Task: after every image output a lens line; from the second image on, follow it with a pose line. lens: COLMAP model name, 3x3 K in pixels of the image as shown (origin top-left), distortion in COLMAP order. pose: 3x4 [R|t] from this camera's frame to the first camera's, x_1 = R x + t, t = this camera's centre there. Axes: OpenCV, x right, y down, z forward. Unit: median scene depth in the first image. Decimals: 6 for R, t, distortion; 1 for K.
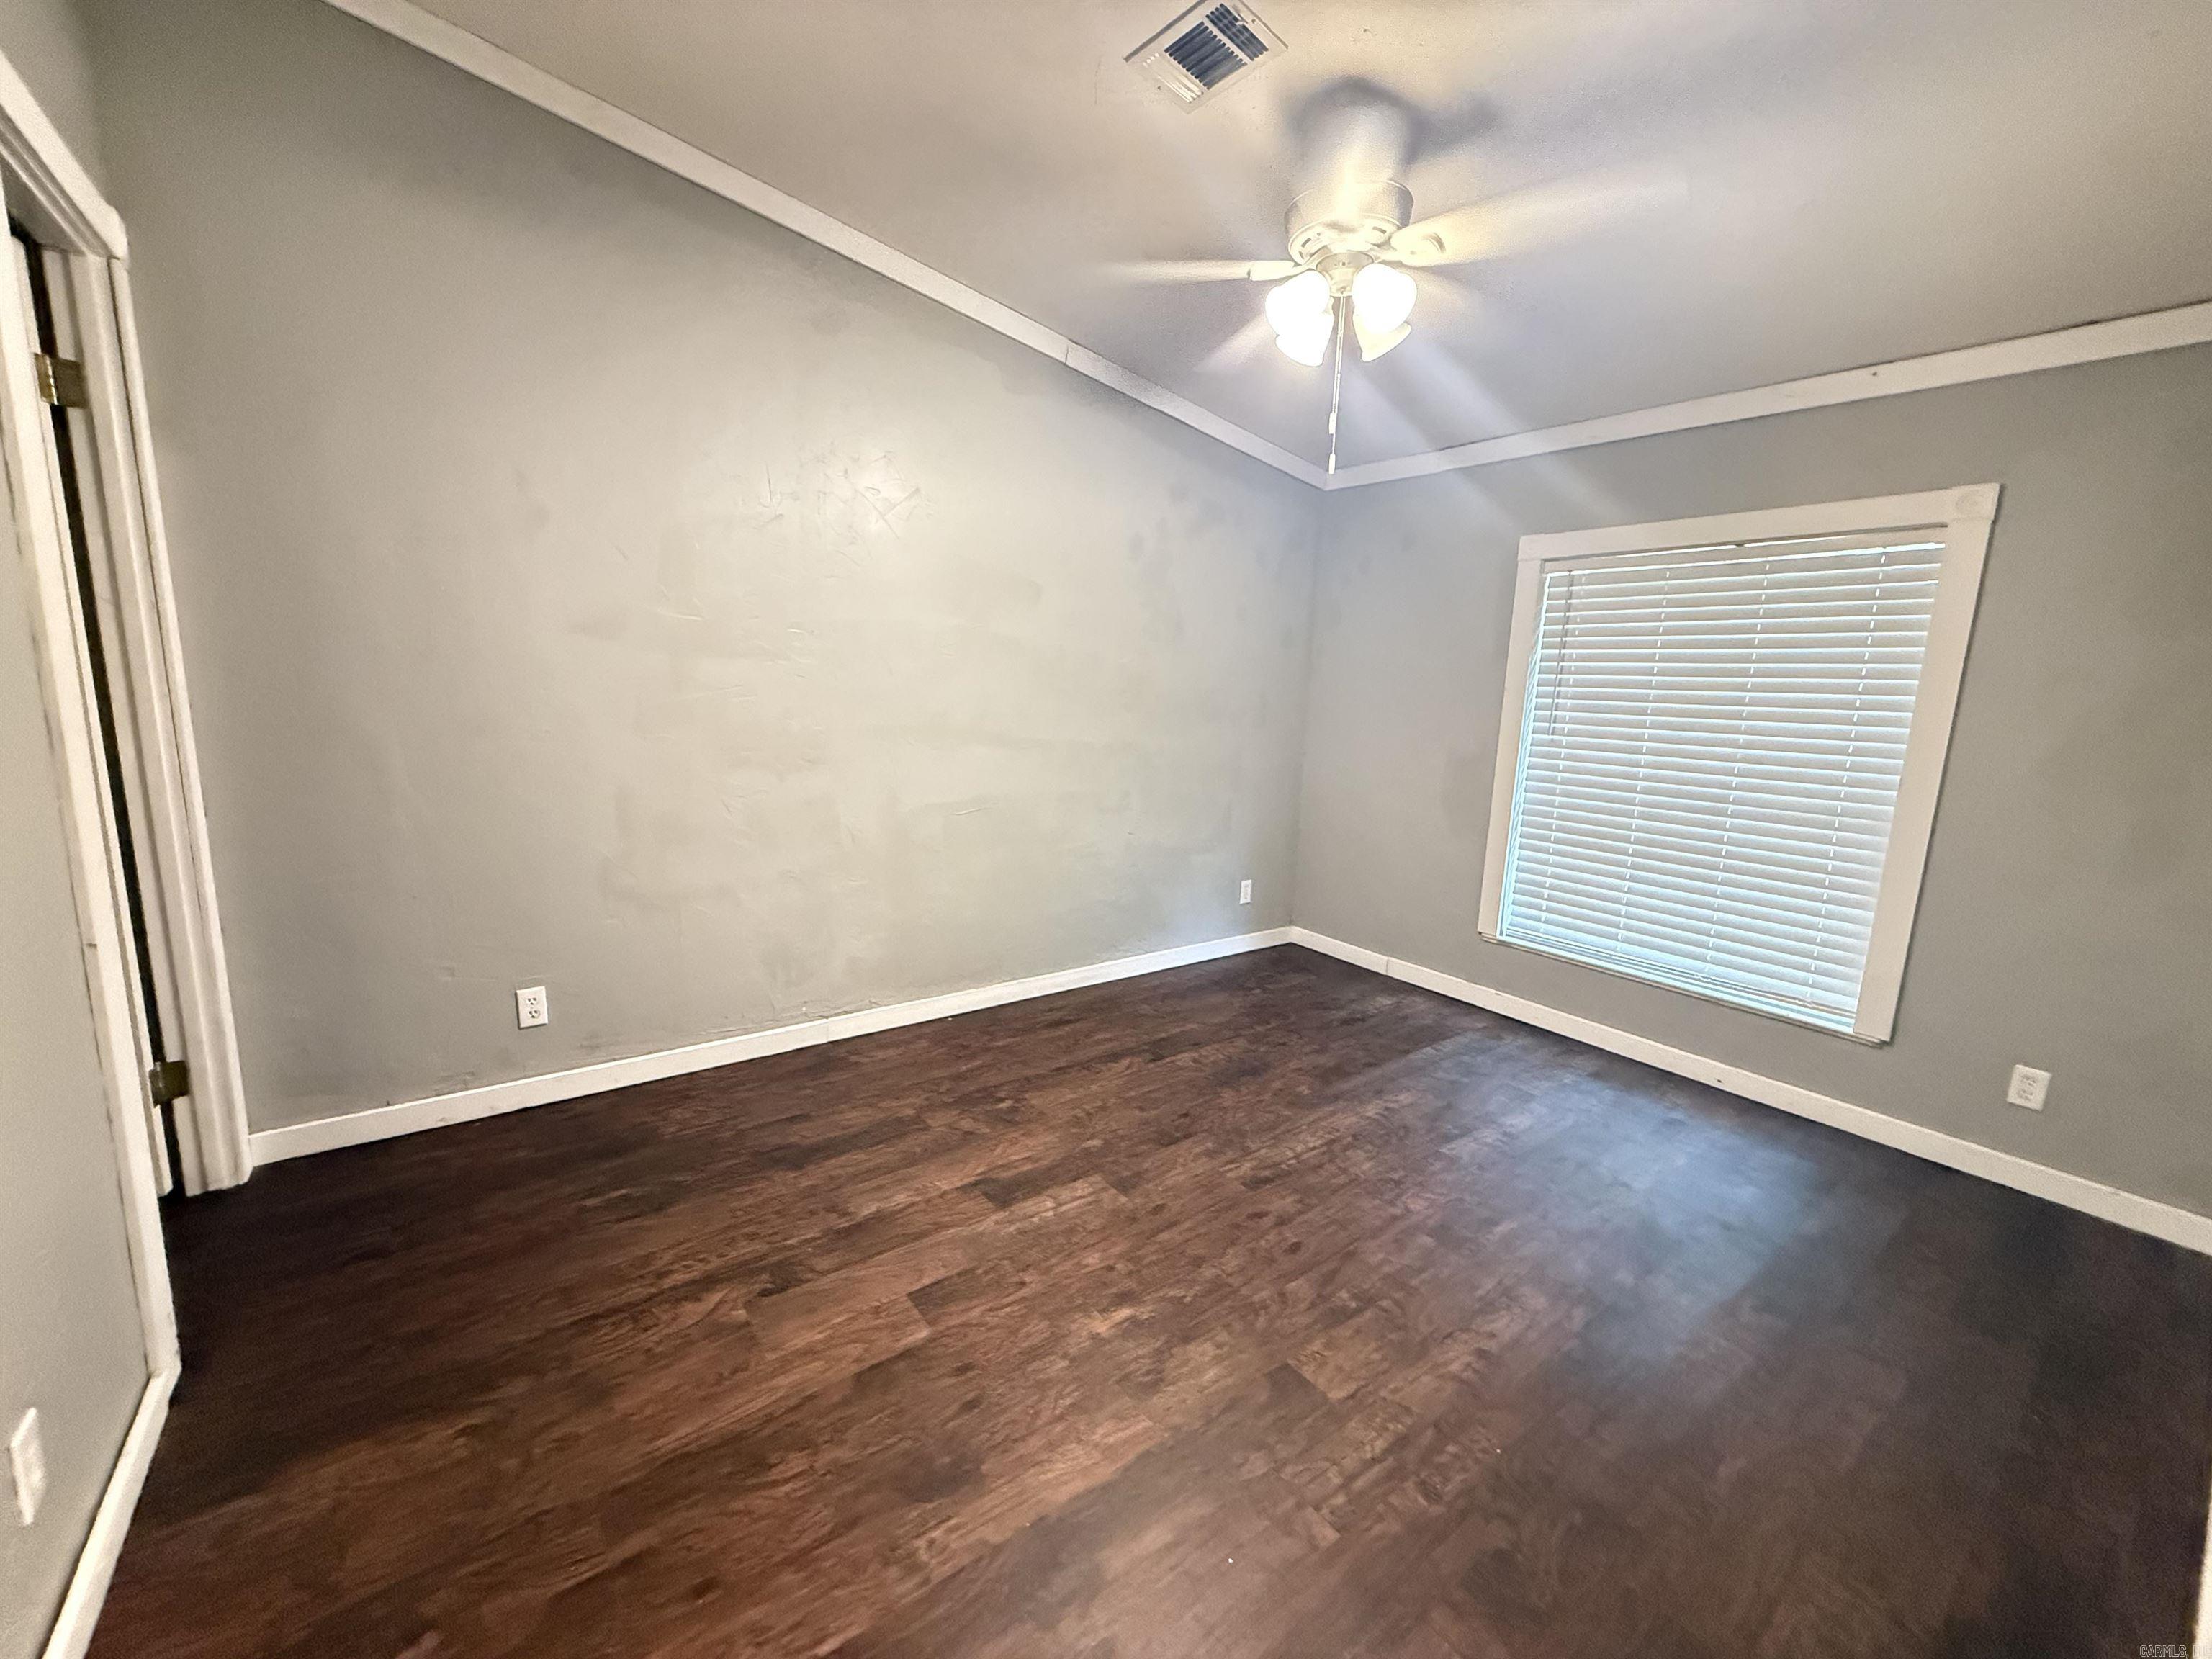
lens RADIAL K [[883.8, 0, 1098.6], [0, 883.8, 834.6], [0, 0, 1]] dist [-0.000975, 0.000647]
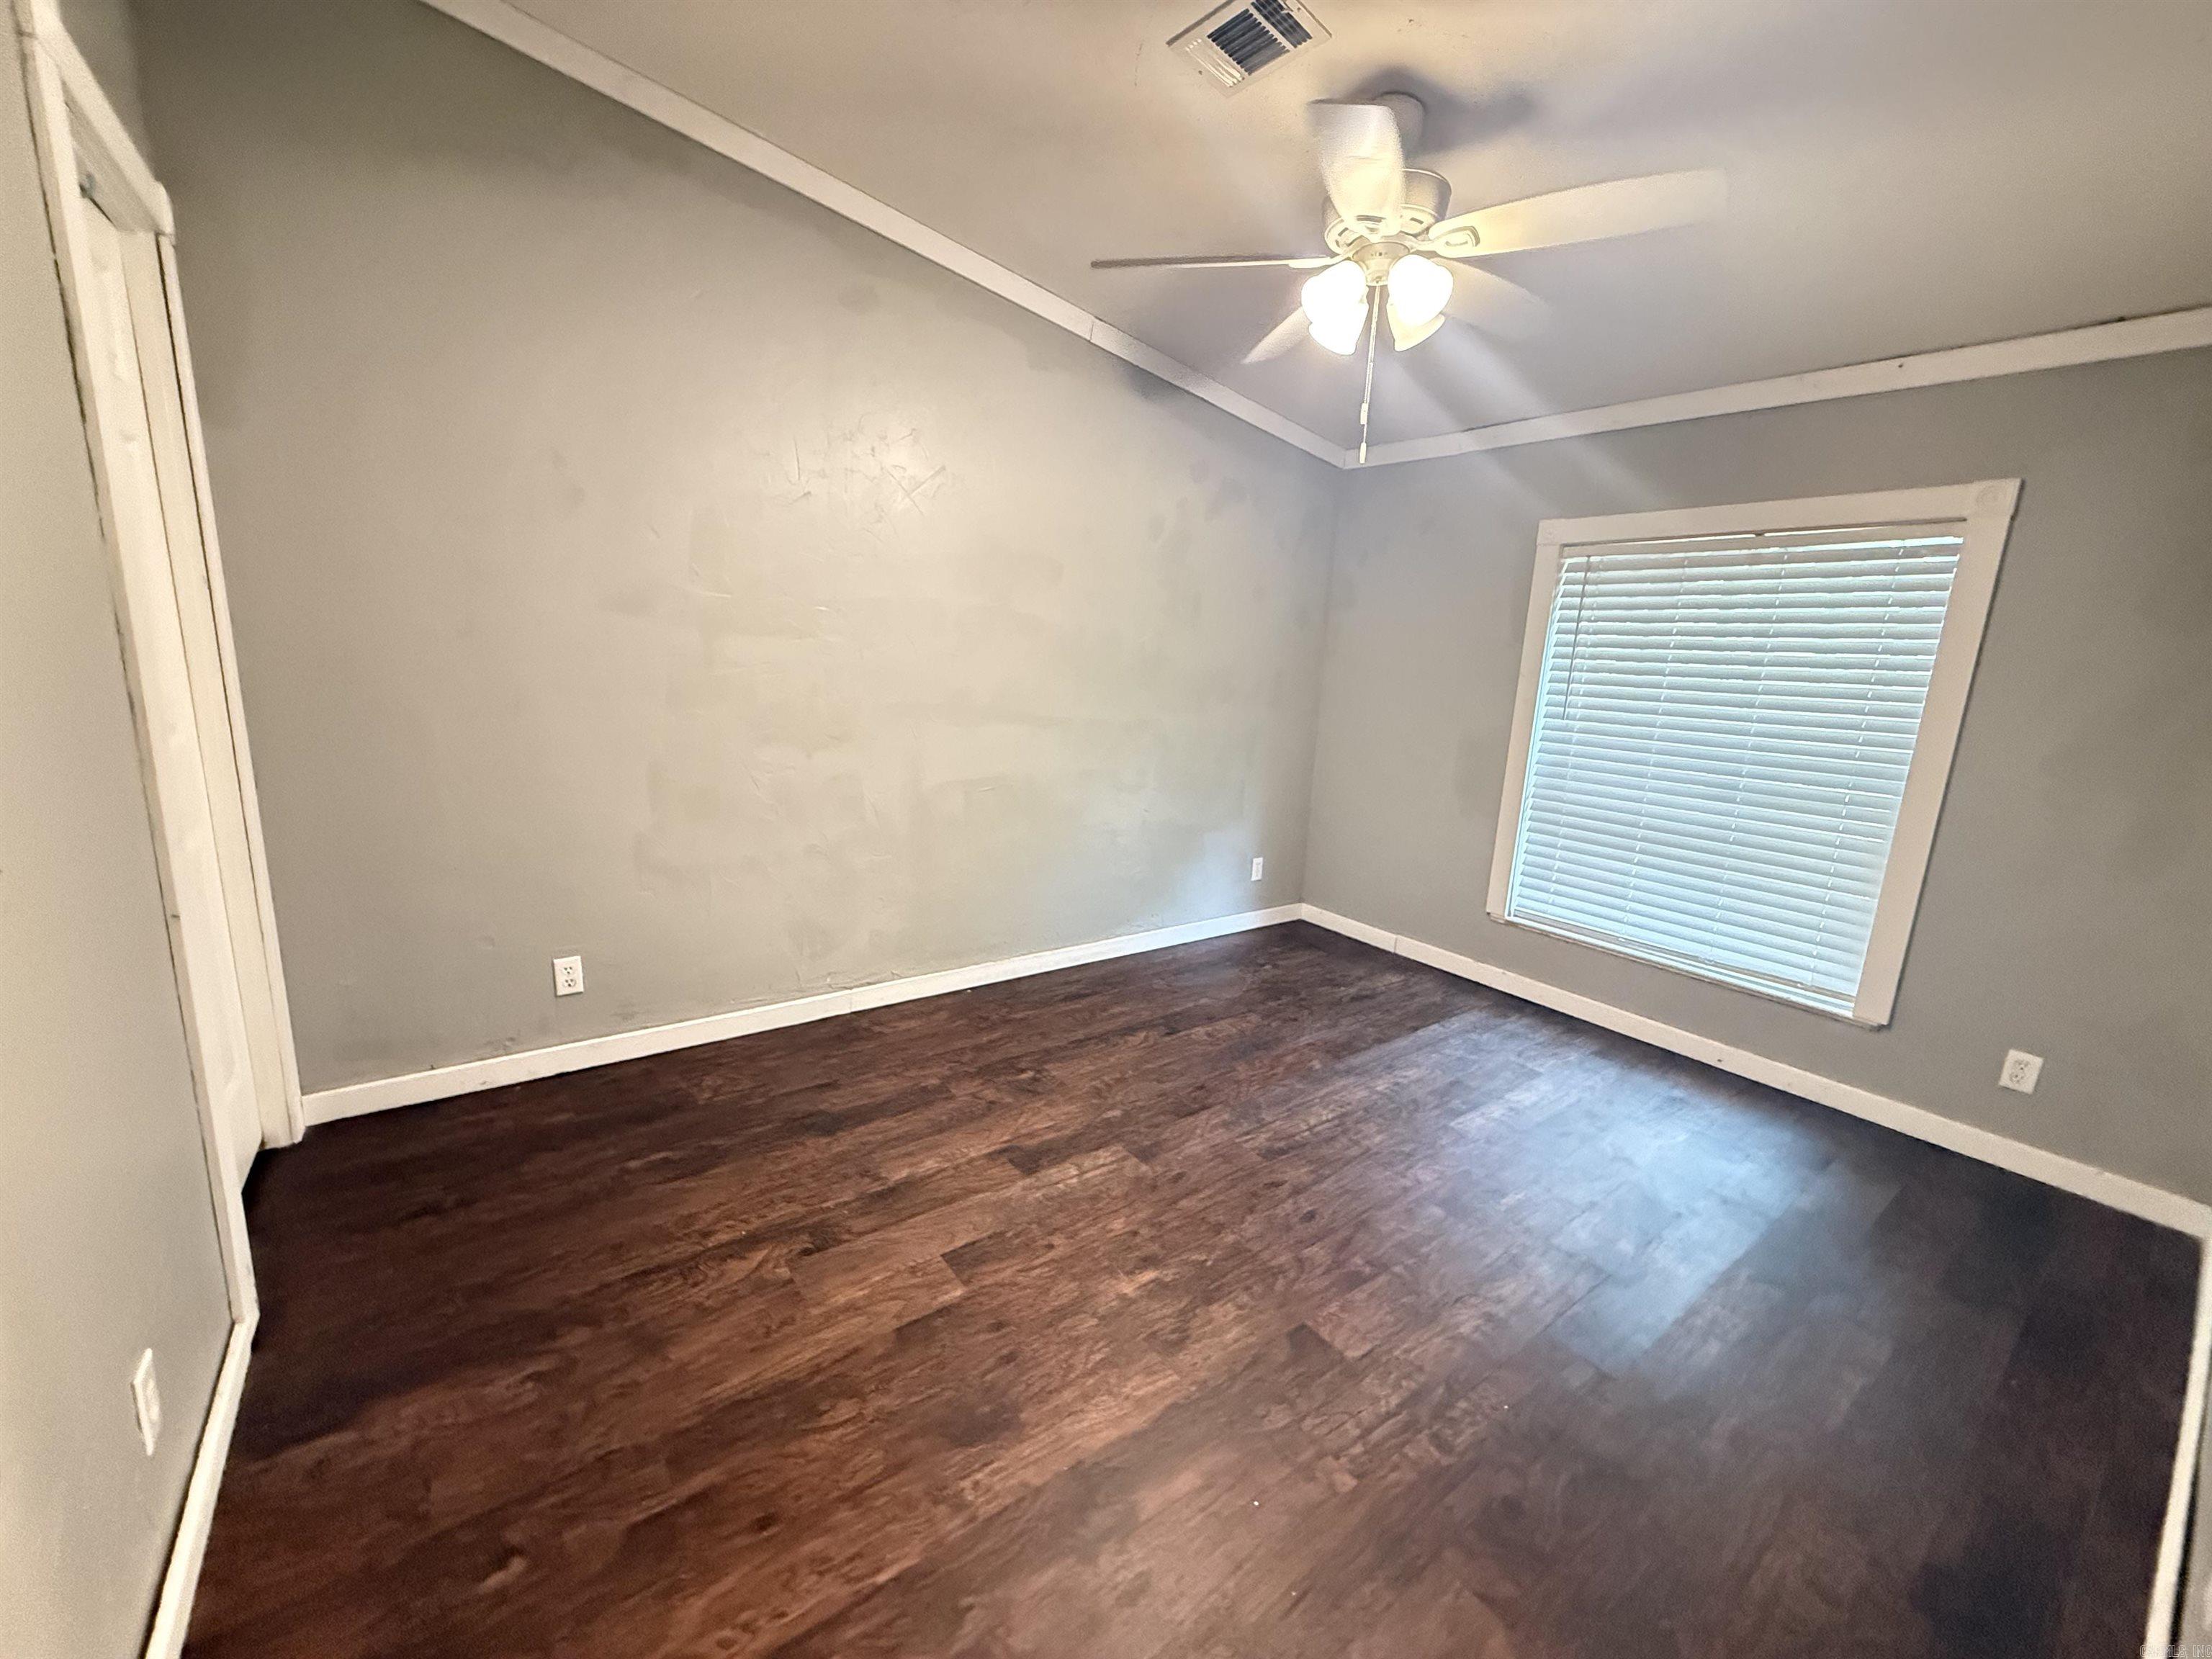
lens RADIAL K [[883.8, 0, 1098.7], [0, 883.8, 835.3], [0, 0, 1]] dist [-0.000975, 0.000647]
pose [[0.999925, 0.012249, 0.000259, -0.036106], [-0.012251, 0.999362, 0.033556, -0.013944], [0.000152, -0.033557, 0.999437, -0.029066]]
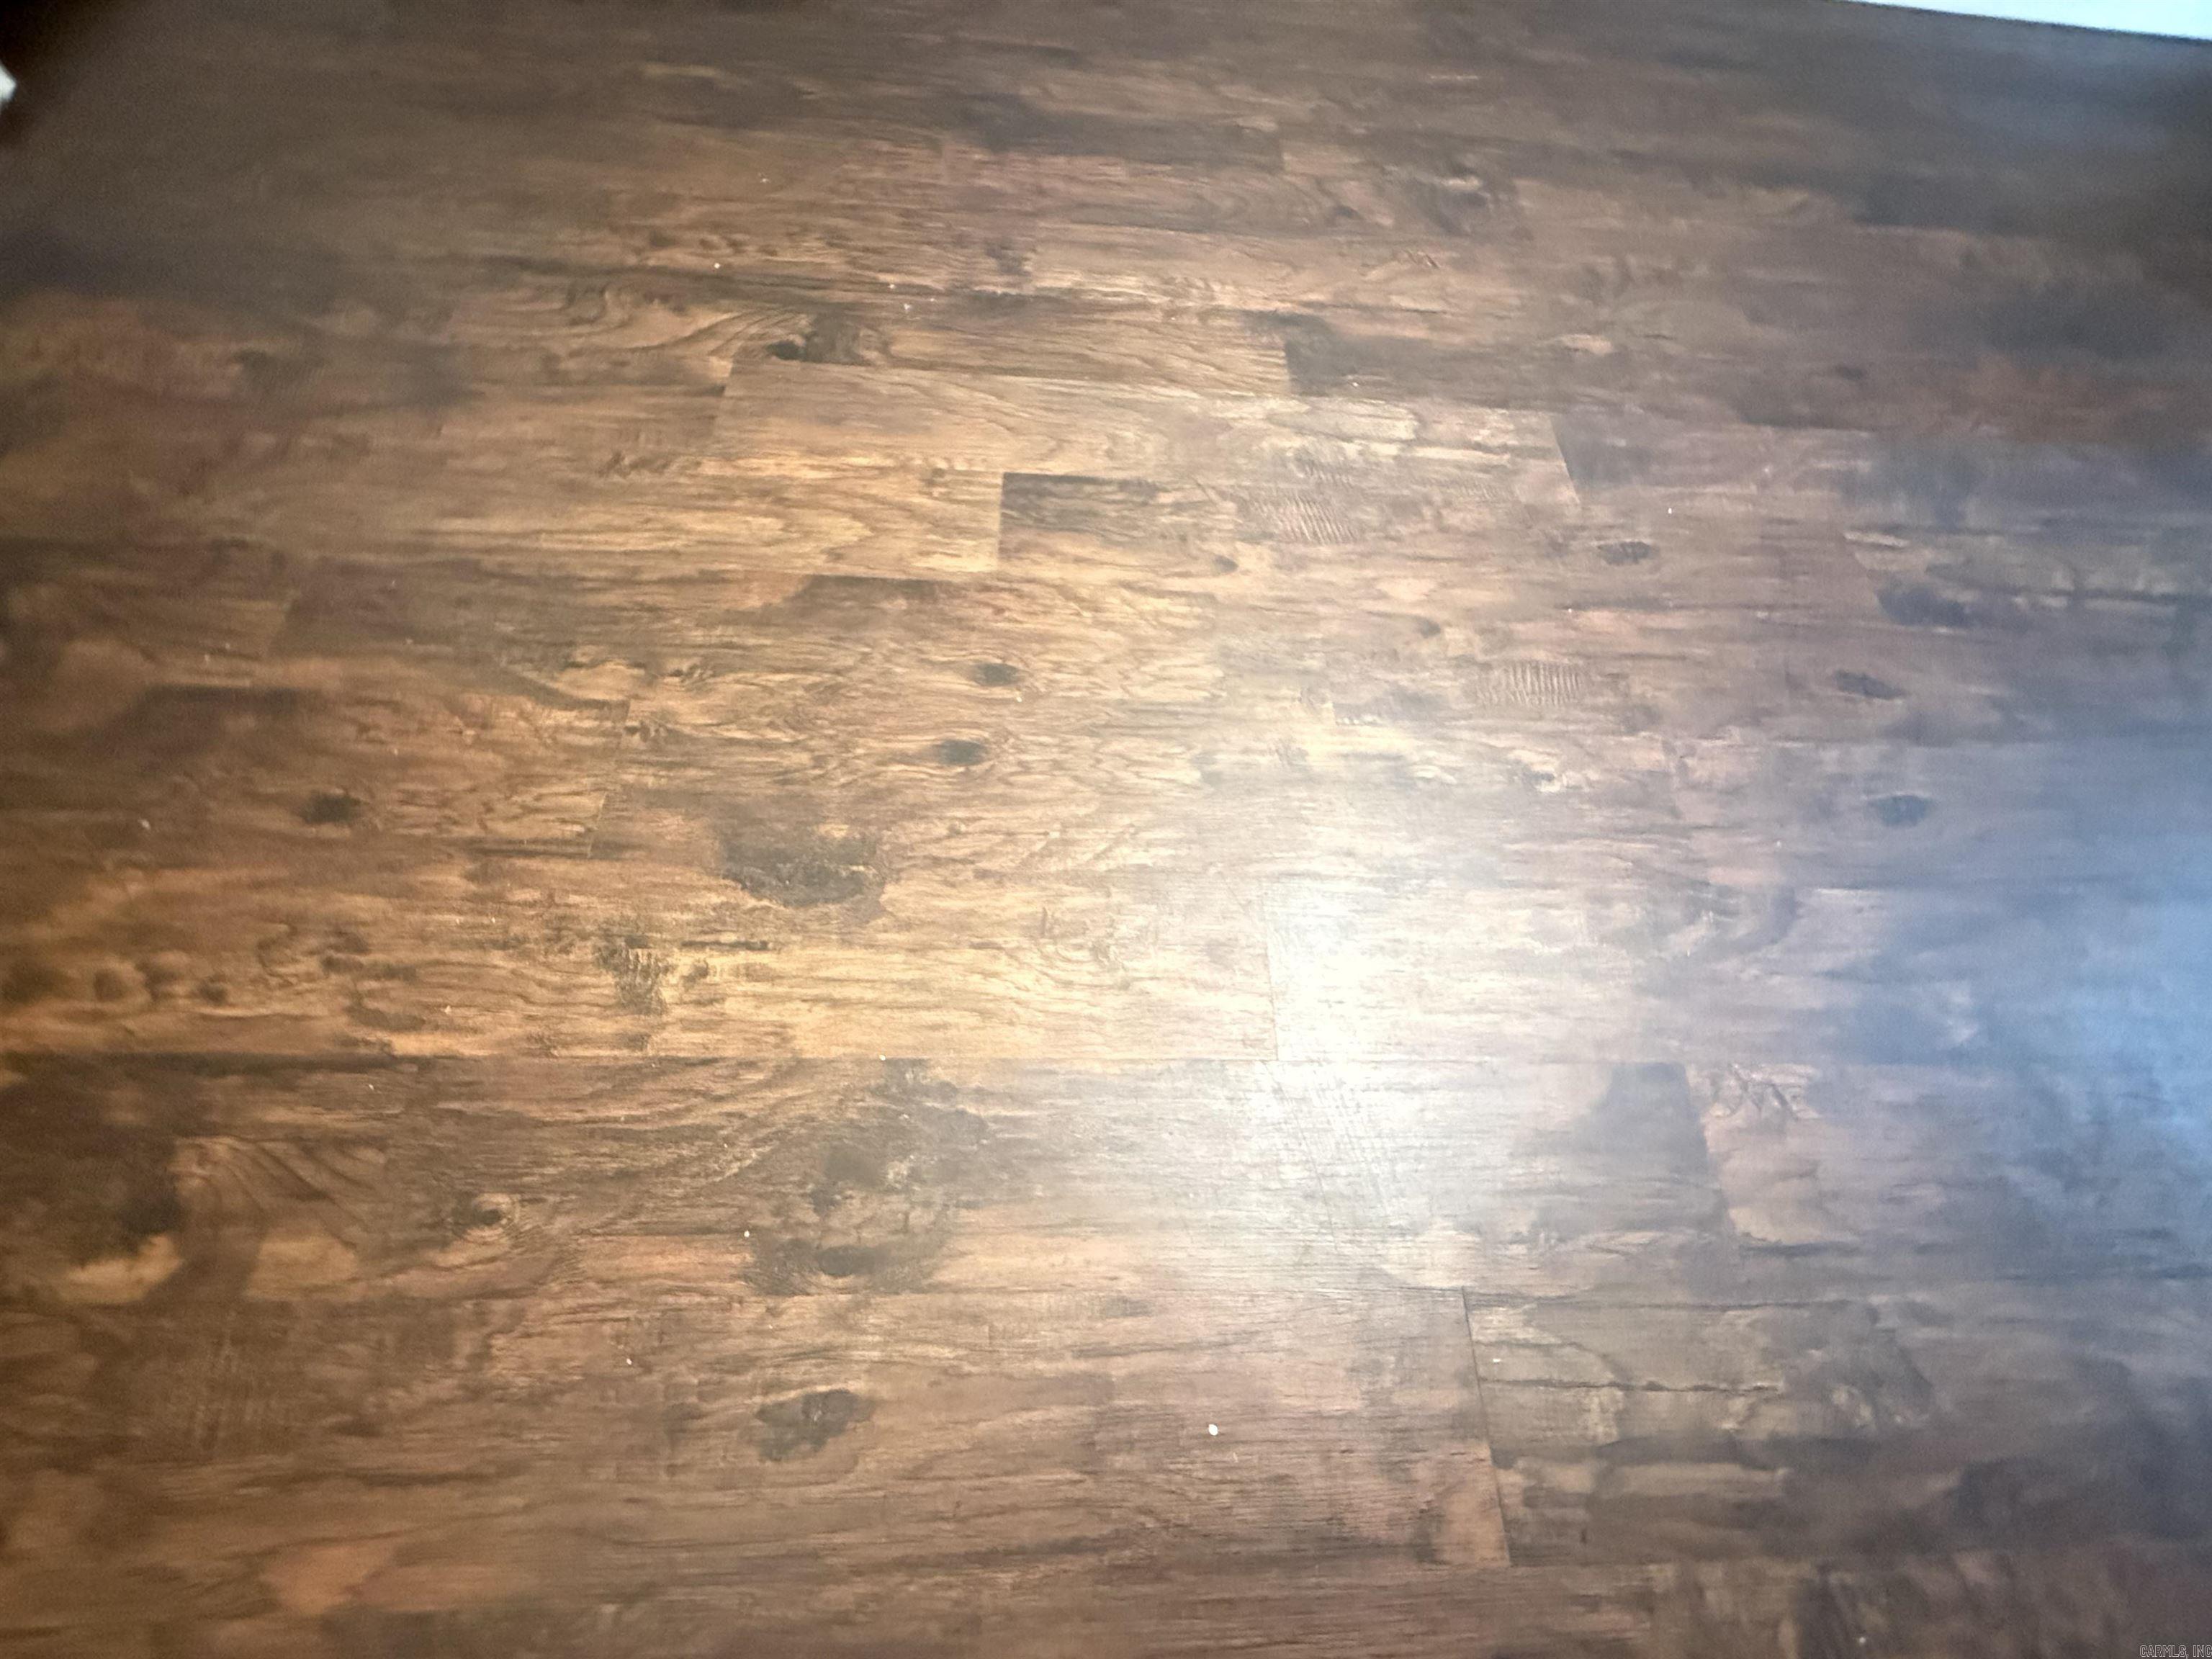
lens RADIAL K [[883.8, 0, 1095.2], [0, 883.8, 838.5], [0, 0, 1]] dist [-0.000975, 0.000647]
pose [[0.809699, 0.536334, -0.238186, 0.039656], [-0.153960, 0.585800, 0.795697, 0.245193], [0.566289, -0.607605, 0.556896, 0.632412]]
